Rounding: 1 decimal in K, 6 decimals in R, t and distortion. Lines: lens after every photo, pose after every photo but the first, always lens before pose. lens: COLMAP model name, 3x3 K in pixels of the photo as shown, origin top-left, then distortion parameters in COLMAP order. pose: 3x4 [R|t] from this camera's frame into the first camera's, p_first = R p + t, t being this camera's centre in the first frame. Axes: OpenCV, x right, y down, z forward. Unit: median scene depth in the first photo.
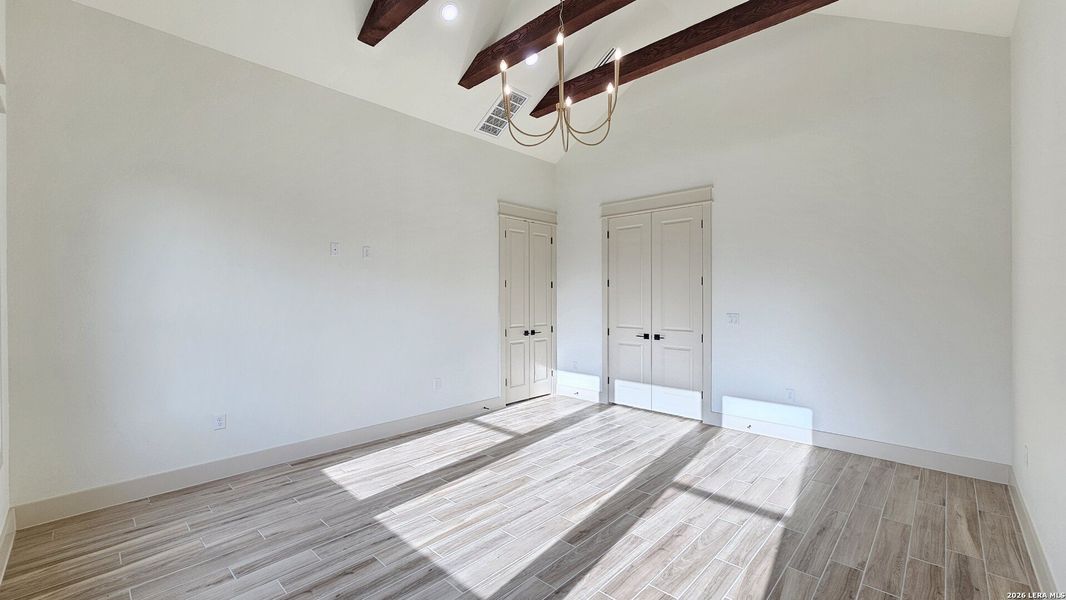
lens RADIAL K [[435.9, 0, 527.7], [0, 435.9, 301.7], [0, 0, 1]] dist [0.003555, 0.000640]
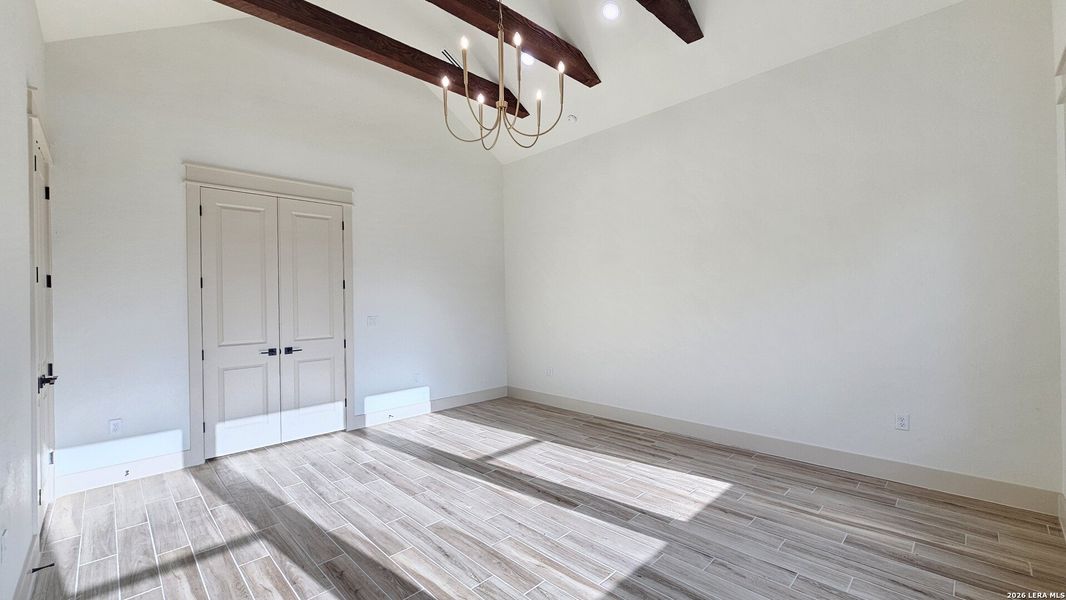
lens RADIAL K [[435.9, 0, 528.4], [0, 435.9, 298.3], [0, 0, 1]] dist [0.003555, 0.000640]
pose [[0.021291, 0.008855, 0.999734, -0.712264], [0.027060, 0.999589, -0.009430, 0.003480], [-0.999407, 0.027253, 0.021043, 0.720418]]
